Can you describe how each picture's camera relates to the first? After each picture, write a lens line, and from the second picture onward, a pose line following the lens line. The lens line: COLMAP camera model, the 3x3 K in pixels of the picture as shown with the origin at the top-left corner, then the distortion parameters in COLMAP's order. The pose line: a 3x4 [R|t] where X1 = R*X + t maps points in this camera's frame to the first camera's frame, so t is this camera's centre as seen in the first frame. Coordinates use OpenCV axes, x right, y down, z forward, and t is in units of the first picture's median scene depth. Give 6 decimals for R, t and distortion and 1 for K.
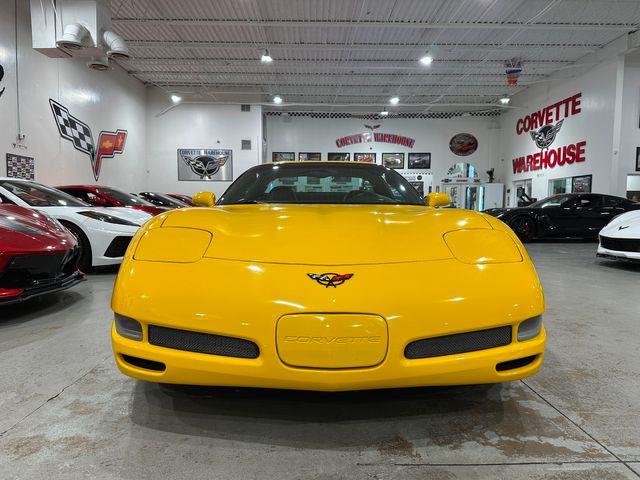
lens RADIAL K [[451.1, 0, 319.3], [0, 451.1, 253.5], [0, 0, 1]] dist [0.044268, -0.059131]
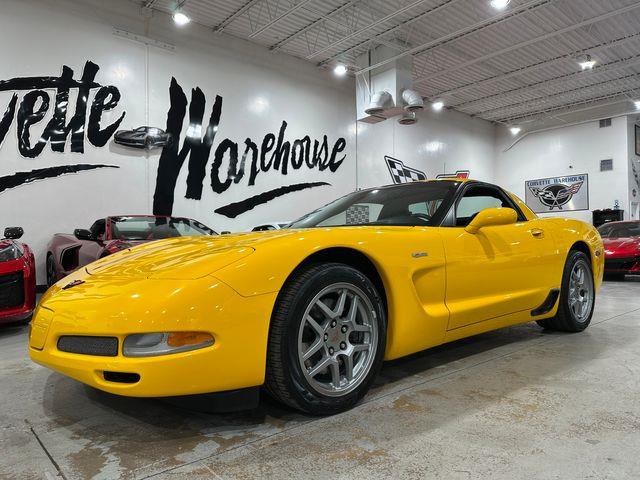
lens RADIAL K [[452.1, 0, 313.6], [0, 452.1, 252.8], [0, 0, 1]] dist [0.066279, -0.094999]
pose [[0.641108, -0.008580, -0.767403, 0.152192], [-0.057205, 0.996622, -0.058934, 0.000849], [0.765316, 0.081682, 0.638451, 0.069308]]
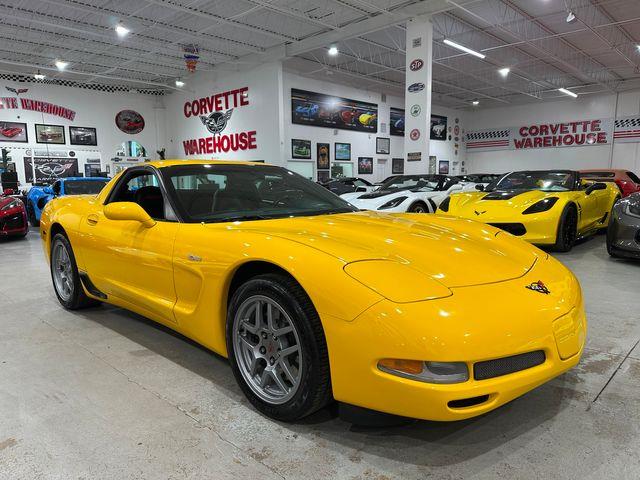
lens RADIAL K [[451.1, 0, 319.3], [0, 451.1, 253.5], [0, 0, 1]] dist [0.044268, -0.059131]
pose [[0.705524, -0.120831, 0.698309, -0.130917], [0.084162, 0.992670, 0.086733, -0.019416], [-0.703671, -0.002421, 0.710522, 0.053901]]
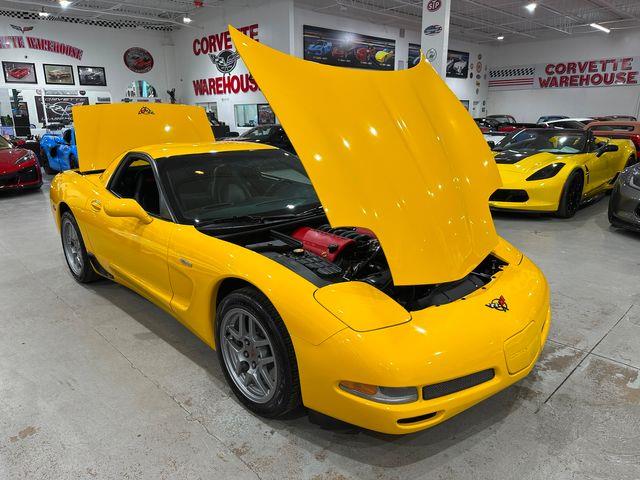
lens RADIAL K [[455.3, 0, 320.1], [0, 455.3, 251.8], [0, 0, 1]] dist [-0.001858, -0.001839]
pose [[0.729911, -0.203612, 0.652512, -0.126022], [0.075740, 0.972817, 0.218837, -0.044067], [-0.679333, -0.110310, 0.725492, 0.039302]]
